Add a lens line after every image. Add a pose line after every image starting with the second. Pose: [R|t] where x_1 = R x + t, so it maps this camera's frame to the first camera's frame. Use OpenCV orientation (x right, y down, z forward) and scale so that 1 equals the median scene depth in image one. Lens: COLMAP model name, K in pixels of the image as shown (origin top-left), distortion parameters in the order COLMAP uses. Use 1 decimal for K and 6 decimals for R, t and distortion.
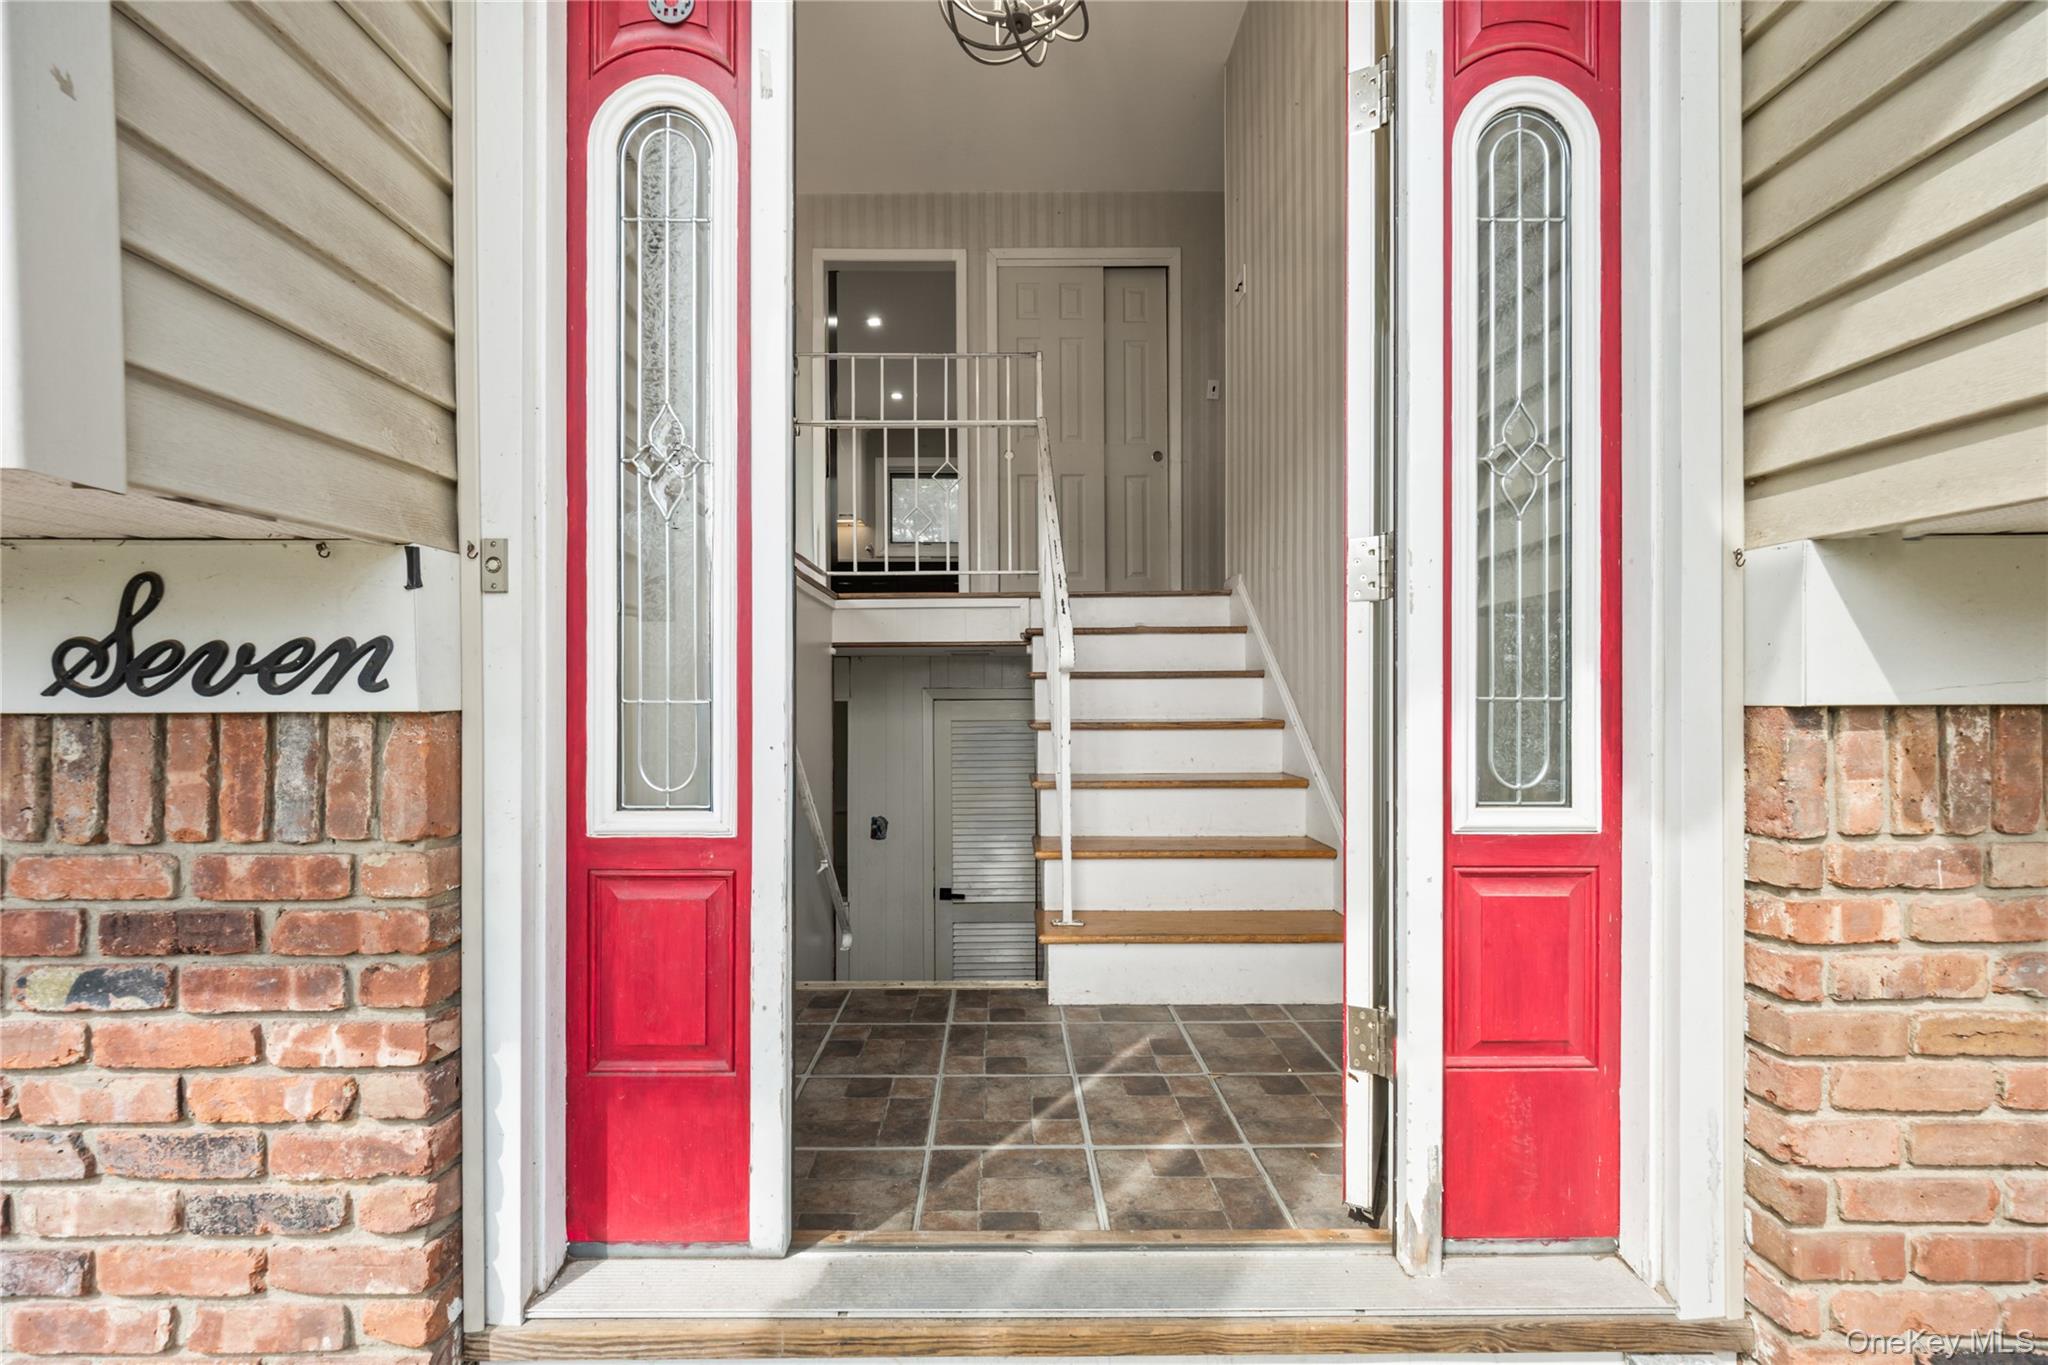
lens RADIAL K [[804.3, 0, 1019.4], [0, 804.3, 690.7], [0, 0, 1]] dist [-0.001574, 0.000204]
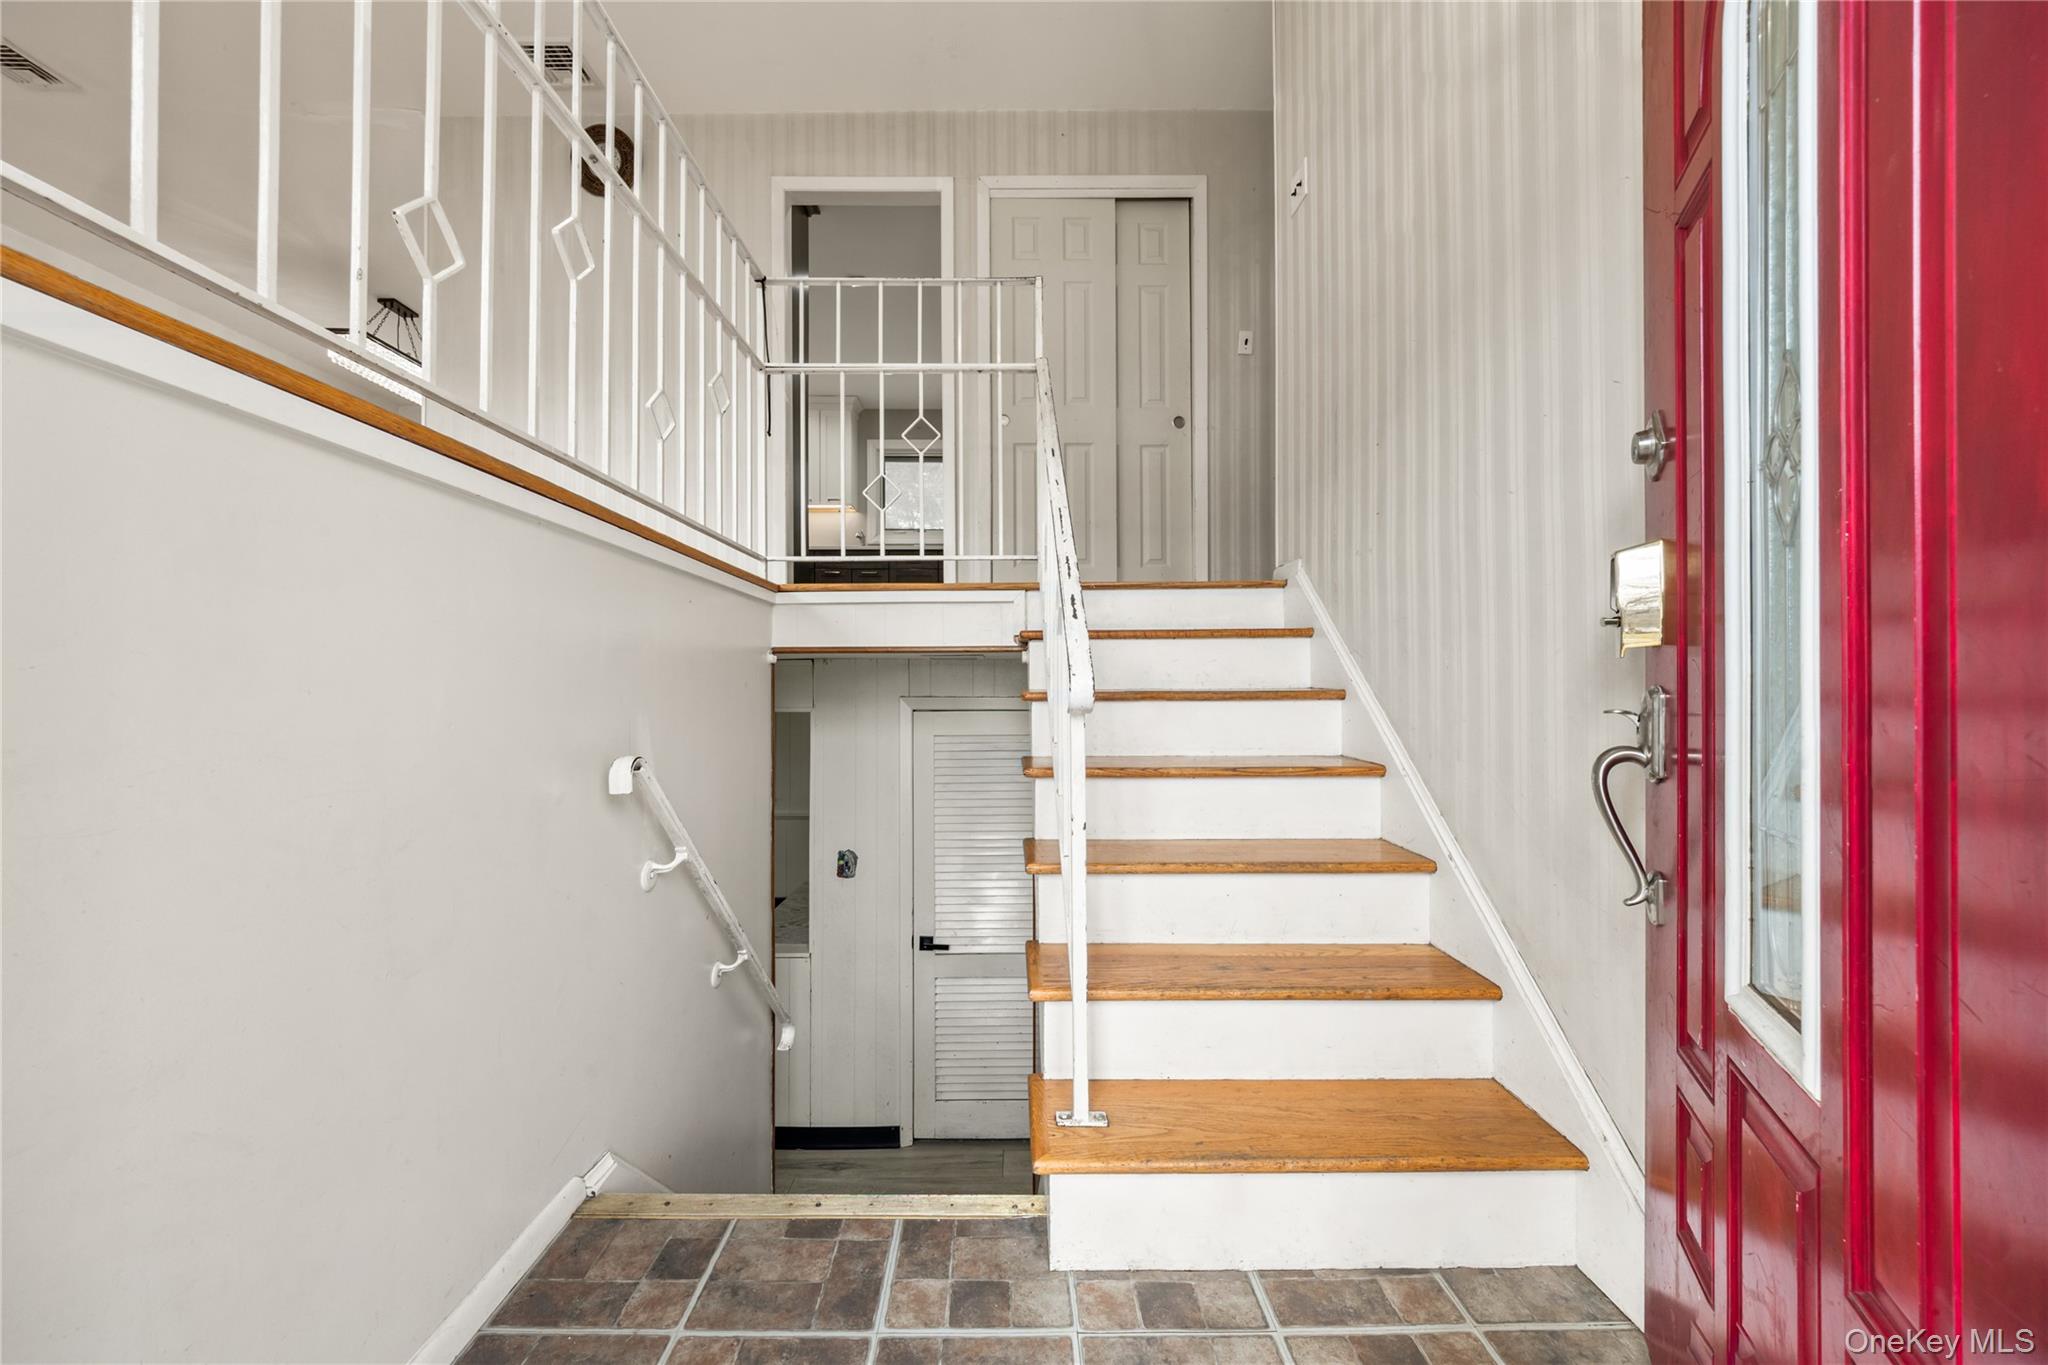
lens RADIAL K [[755.5, 0, 1021.2], [0, 755.5, 675.6], [0, 0, 1]] dist [-0.001774, -0.000348]
pose [[0.999999, 0.001500, 0.000079, 0.006648], [-0.001500, 0.999998, 0.001026, -0.026879], [-0.000078, -0.001027, 0.999999, 0.214943]]
